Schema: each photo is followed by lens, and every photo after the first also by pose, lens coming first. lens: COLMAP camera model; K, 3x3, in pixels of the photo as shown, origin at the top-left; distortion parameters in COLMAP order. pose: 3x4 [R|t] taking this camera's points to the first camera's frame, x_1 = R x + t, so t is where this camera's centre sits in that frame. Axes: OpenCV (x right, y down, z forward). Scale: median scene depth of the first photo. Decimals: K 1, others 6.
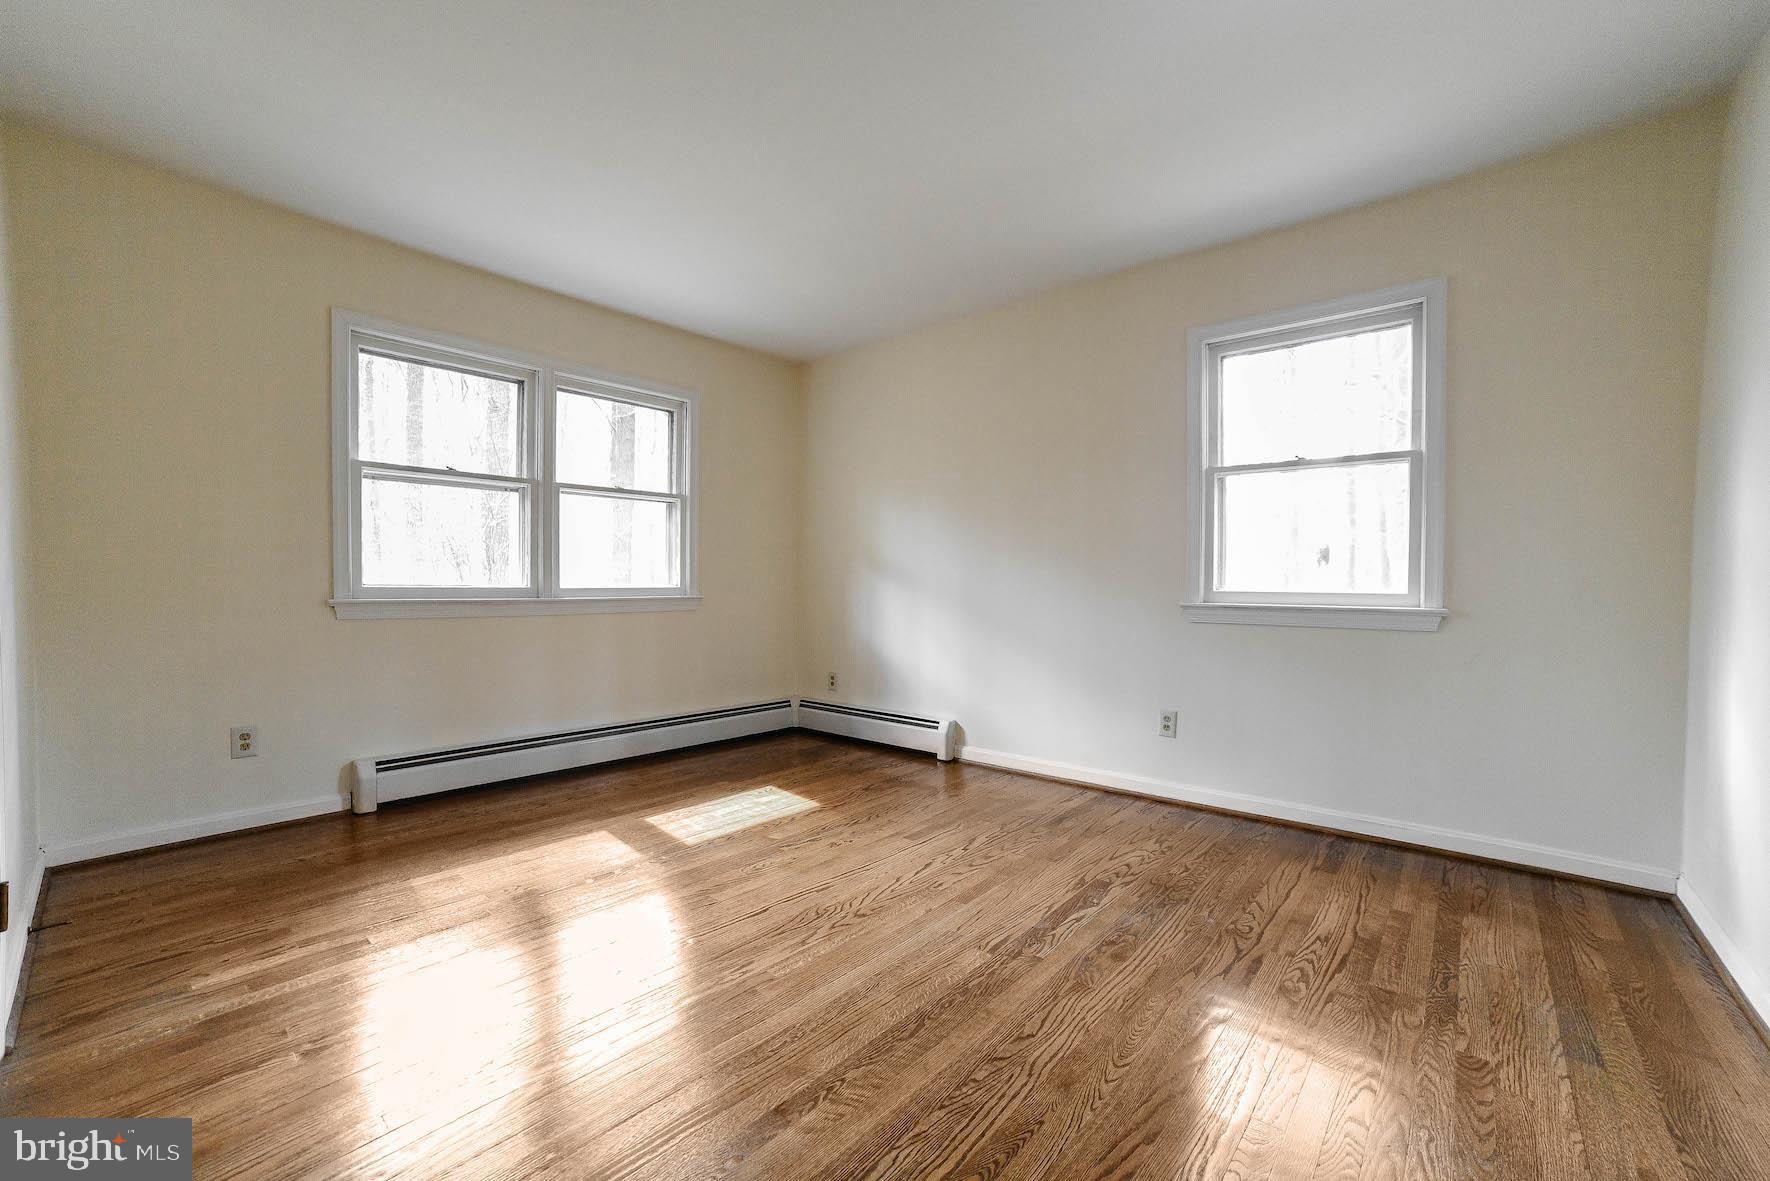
lens RADIAL K [[725.1, 0, 881.5], [0, 725.1, 599.9], [0, 0, 1]] dist [-0.082014, 0.037466]
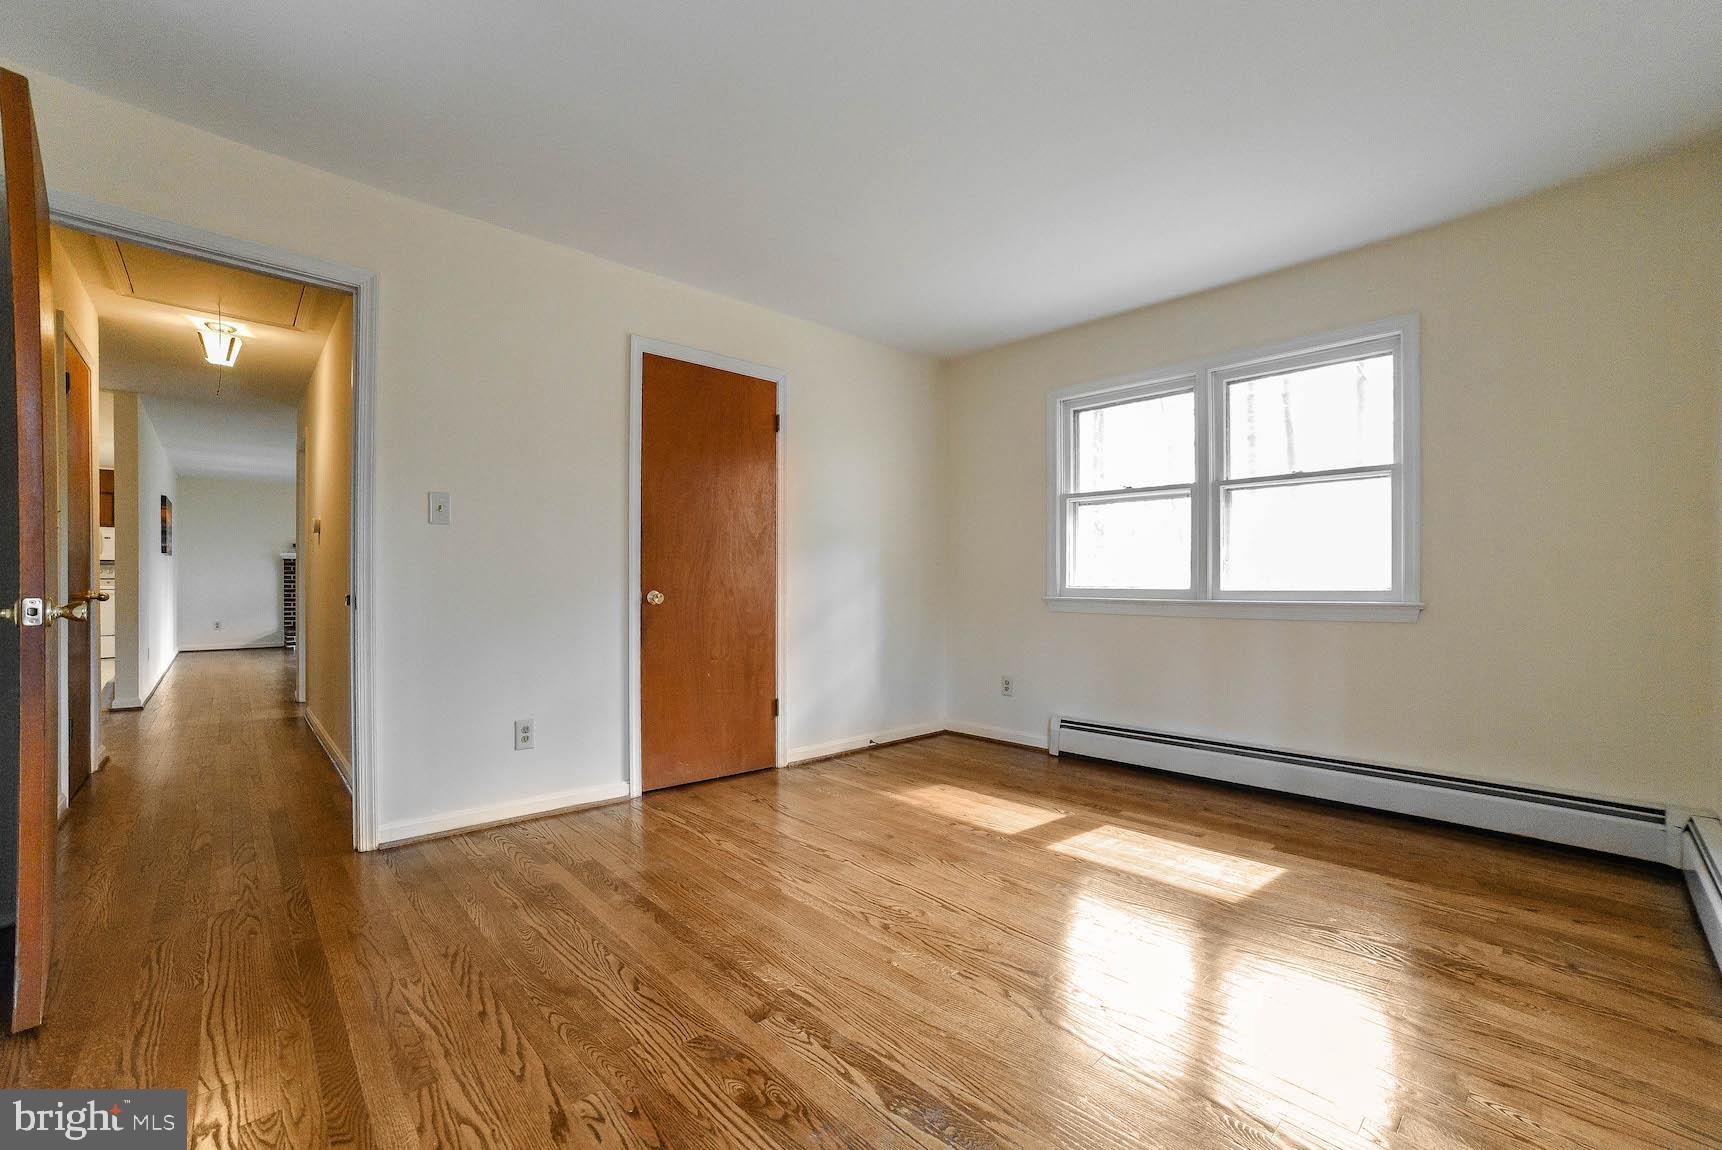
lens RADIAL K [[705.4, 0, 857.6], [0, 705.4, 584.2], [0, 0, 1]] dist [-0.082014, 0.037466]
pose [[-0.102887, -0.006685, -0.994671, 0.580073], [-0.024633, 0.999688, -0.004170, -0.009458], [0.994388, 0.024073, -0.103020, 0.669204]]
